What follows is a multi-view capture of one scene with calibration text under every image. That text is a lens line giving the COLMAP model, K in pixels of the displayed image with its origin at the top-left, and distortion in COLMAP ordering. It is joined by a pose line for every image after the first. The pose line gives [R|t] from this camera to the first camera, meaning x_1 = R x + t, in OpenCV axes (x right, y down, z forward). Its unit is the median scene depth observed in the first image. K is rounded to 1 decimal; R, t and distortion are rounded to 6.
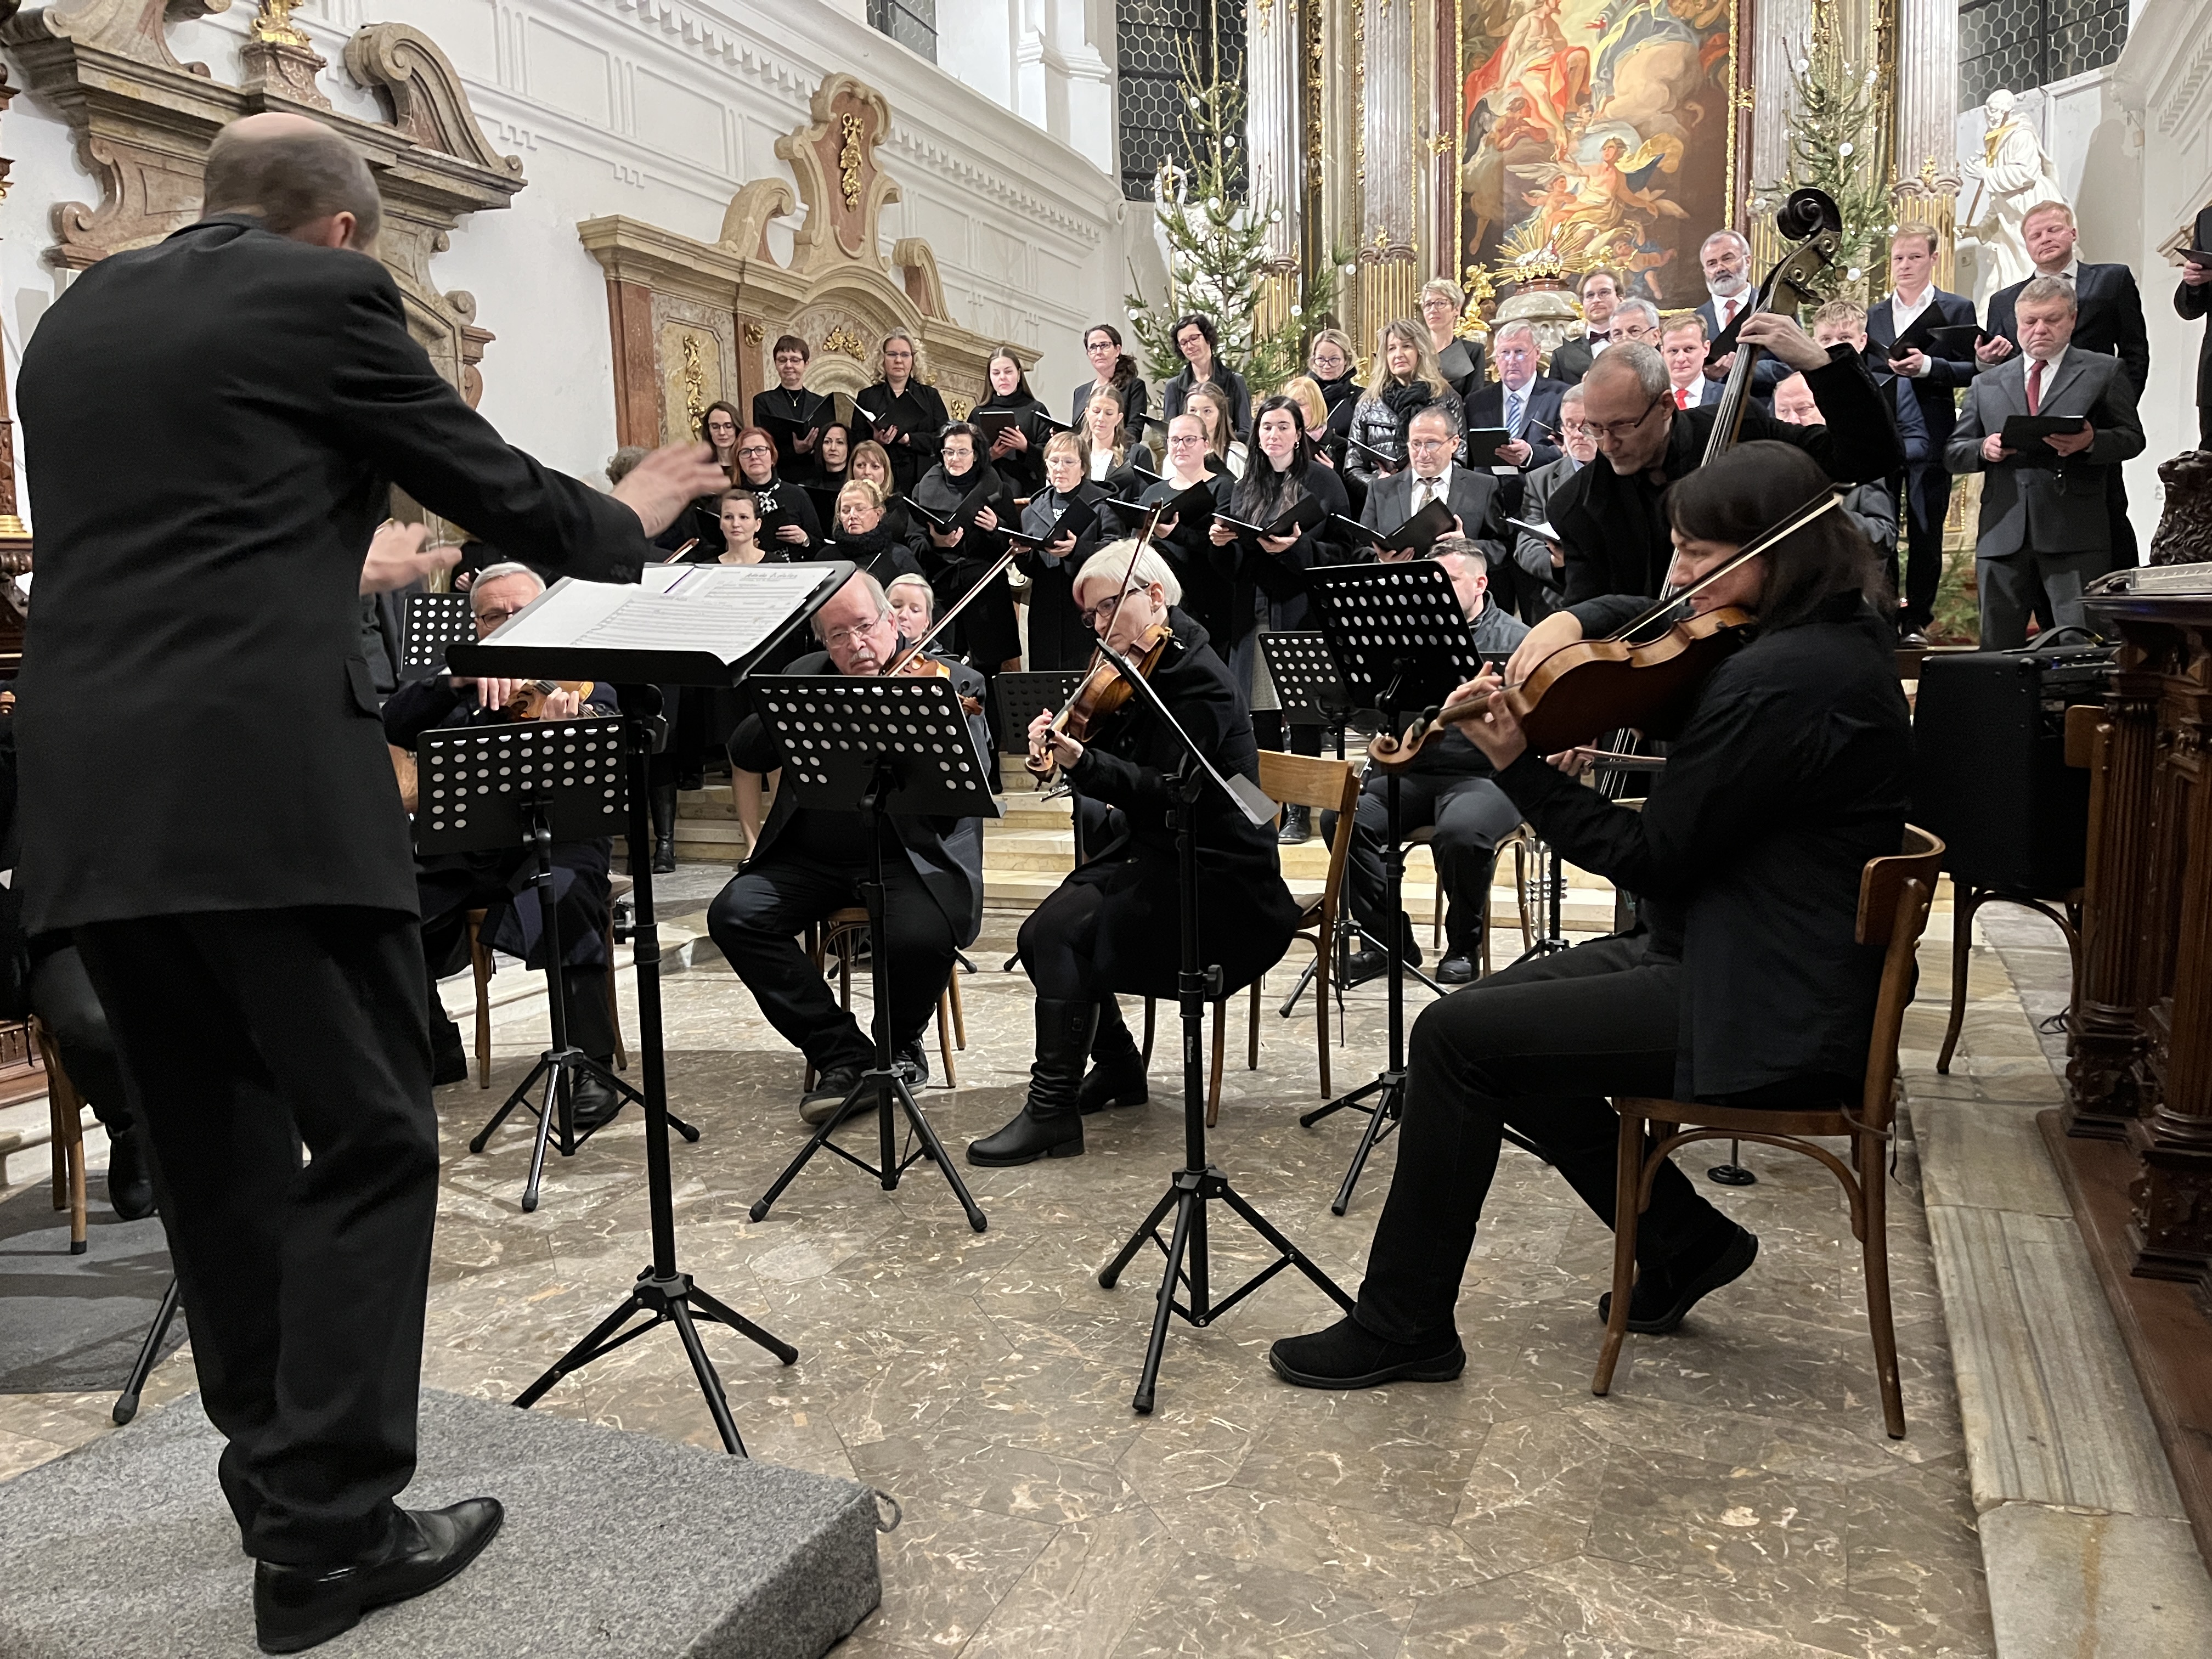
lens RADIAL K [[1661.9, 0, 1096.9], [0, 1661.9, 828.2], [0, 0, 1]] dist [0.067038, -0.073251]
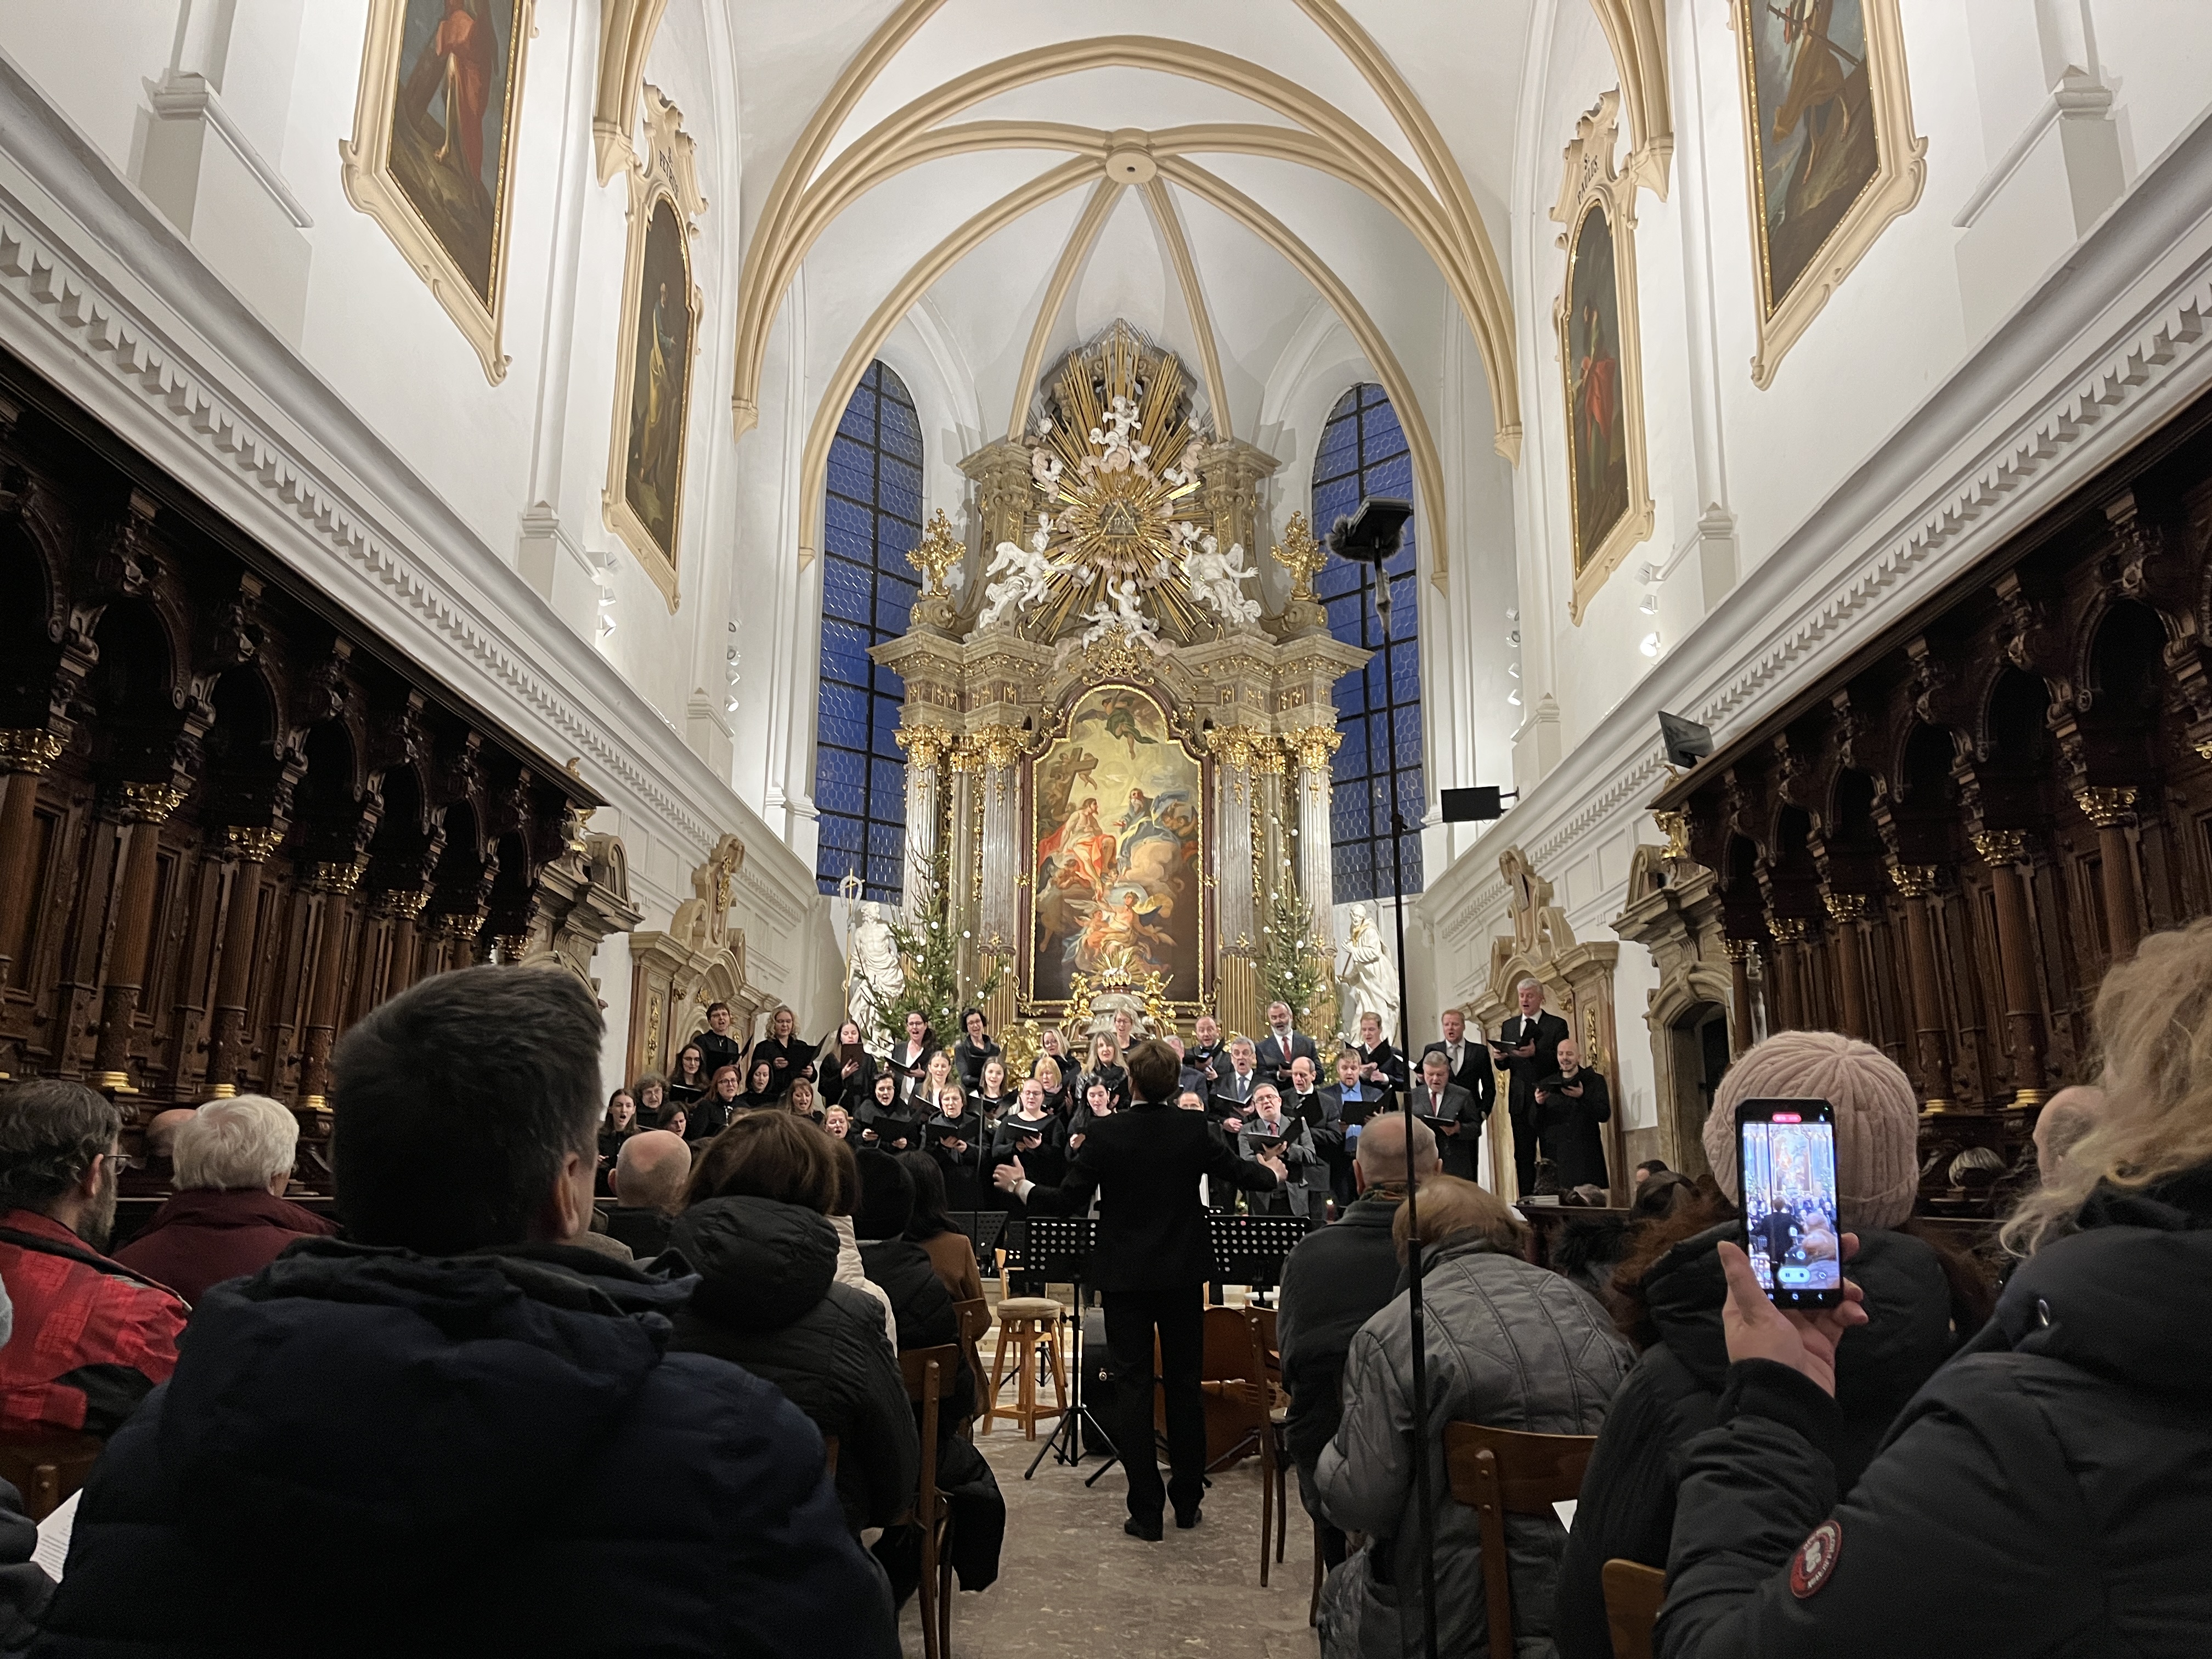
lens RADIAL K [[1661.9, 0, 1070.4], [0, 1661.9, 836.9], [0, 0, 1]] dist [0.067038, -0.073251]
pose [[0.927904, 0.113277, 0.355194, -0.705946], [0.009751, 0.945024, -0.326856, 0.113394], [-0.372692, 0.306754, 0.875787, -0.827919]]
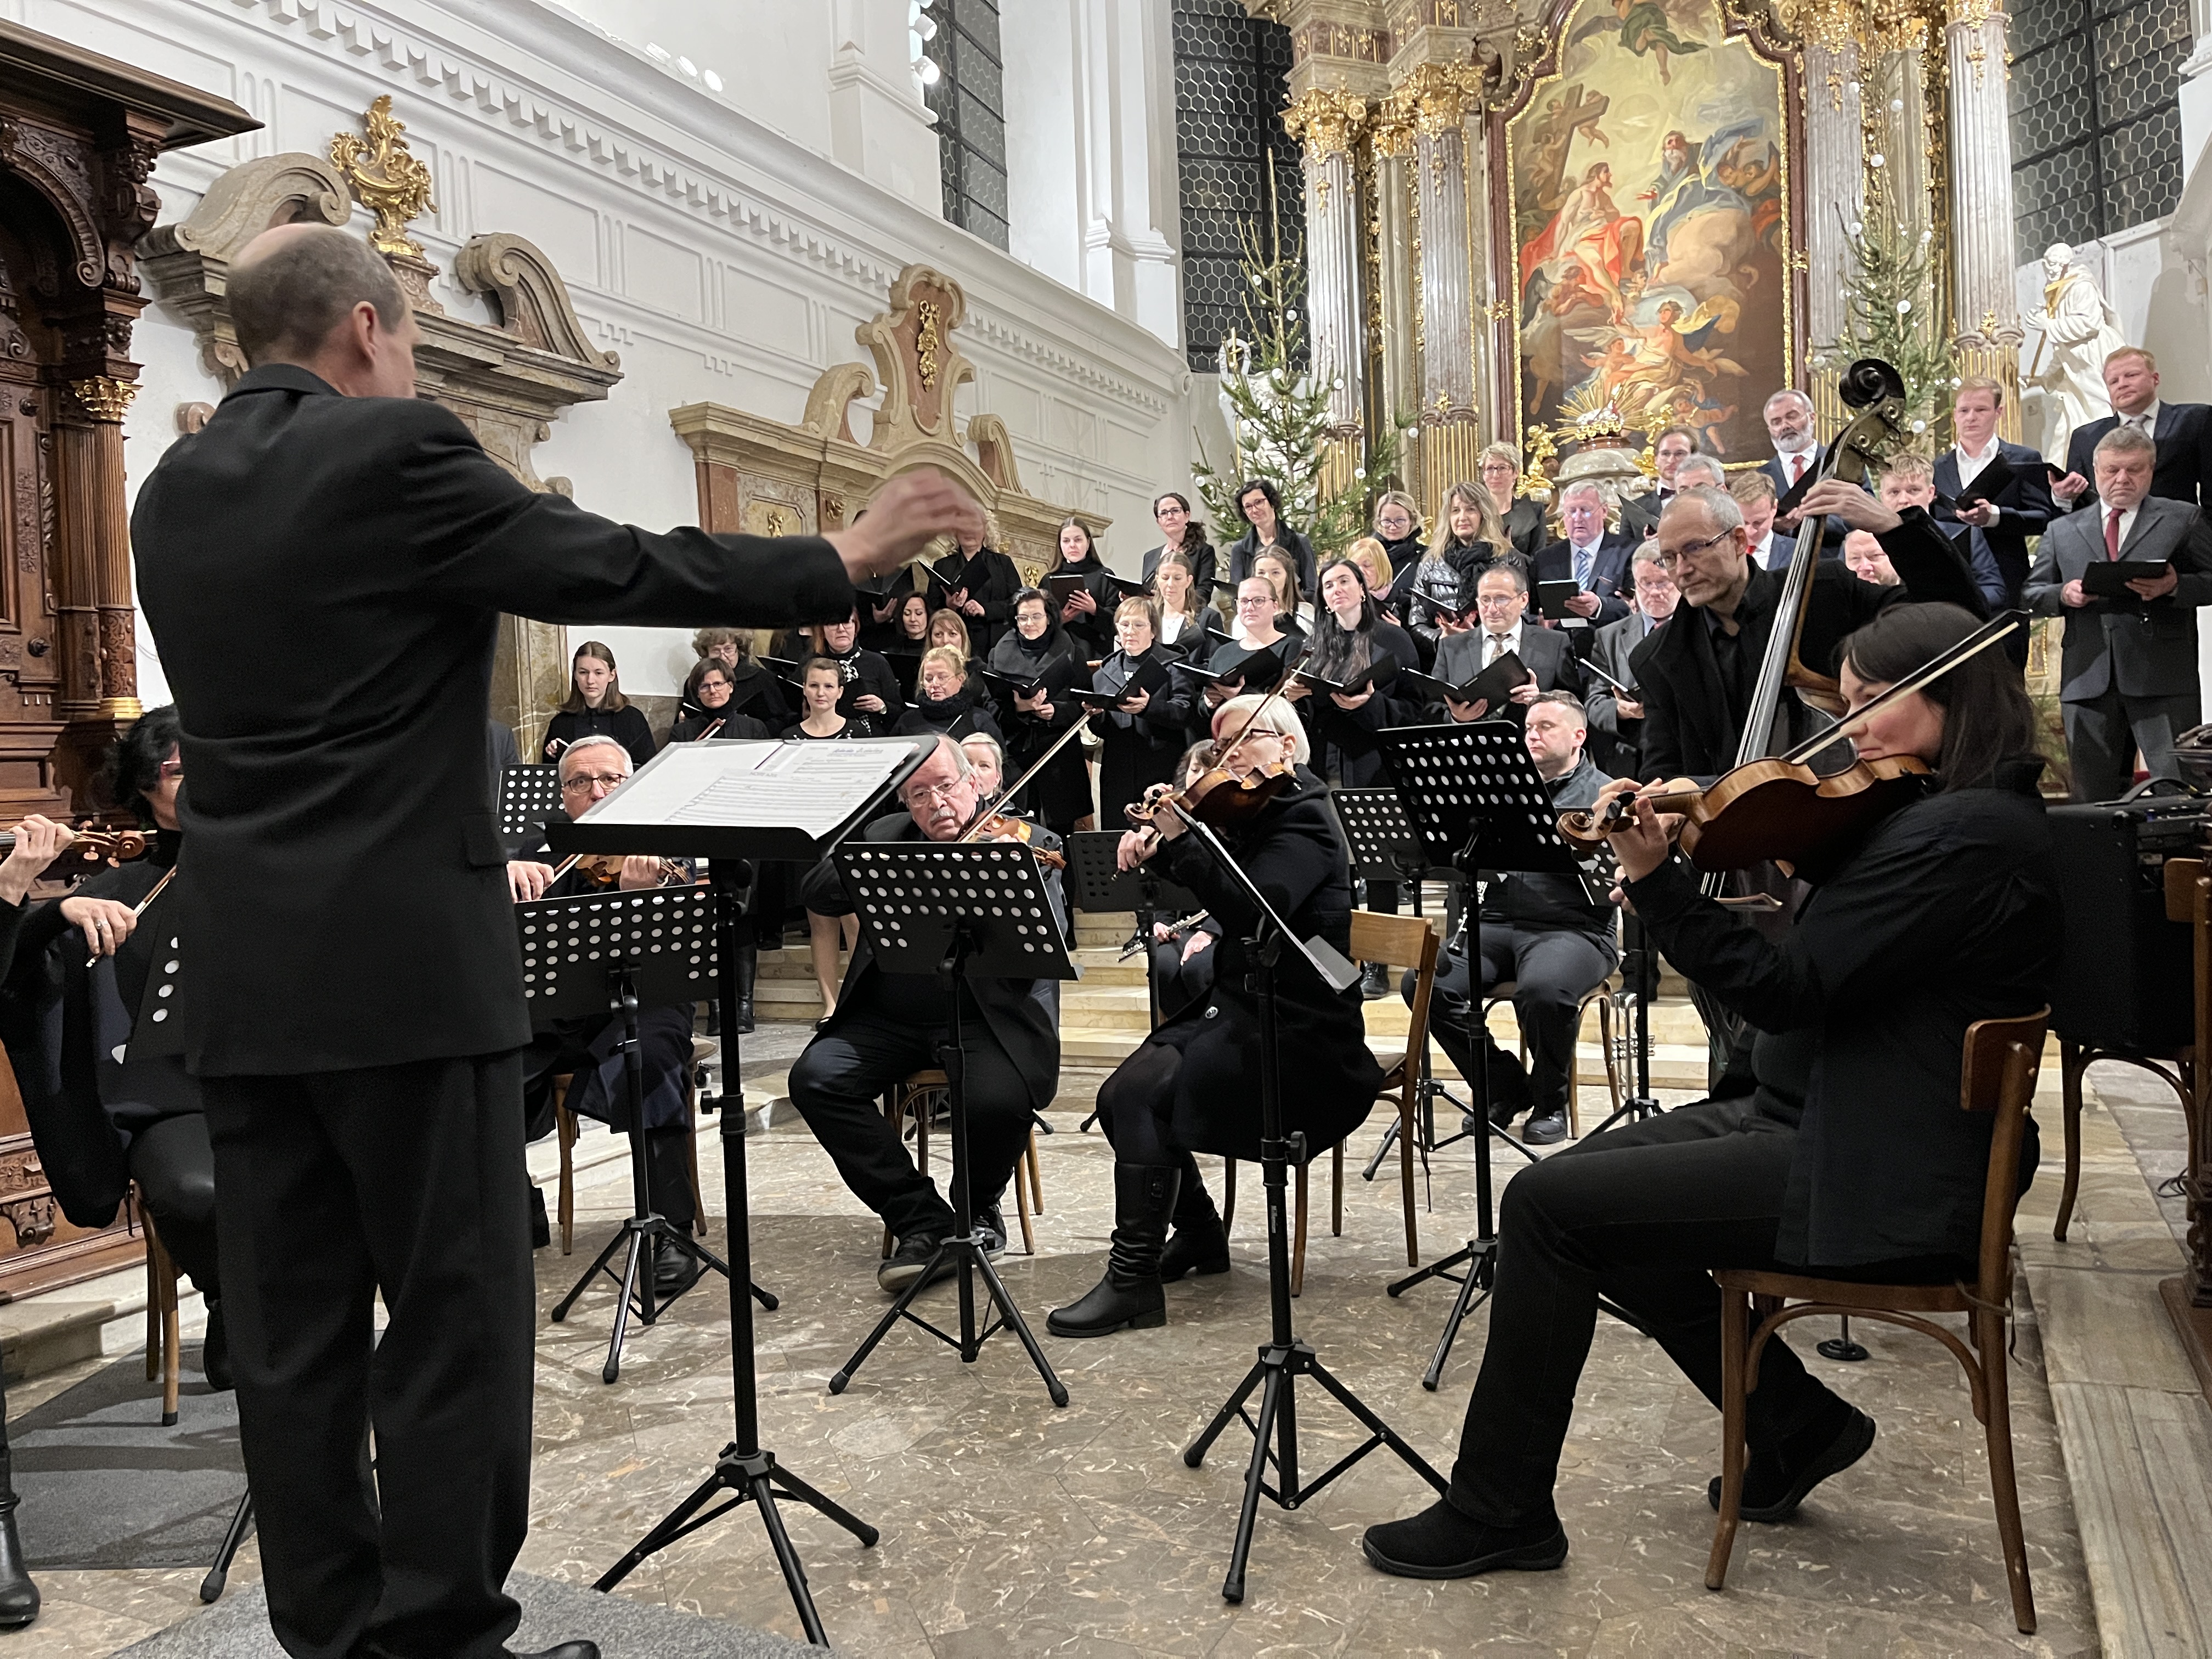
lens RADIAL K [[1661.9, 0, 1086.9], [0, 1661.9, 825.2], [0, 0, 1]] dist [0.067038, -0.073251]
pose [[0.998748, -0.012854, -0.048339, -0.001904], [0.008309, 0.995623, -0.093089, -0.003591], [0.049324, 0.092571, 0.994484, -0.004671]]
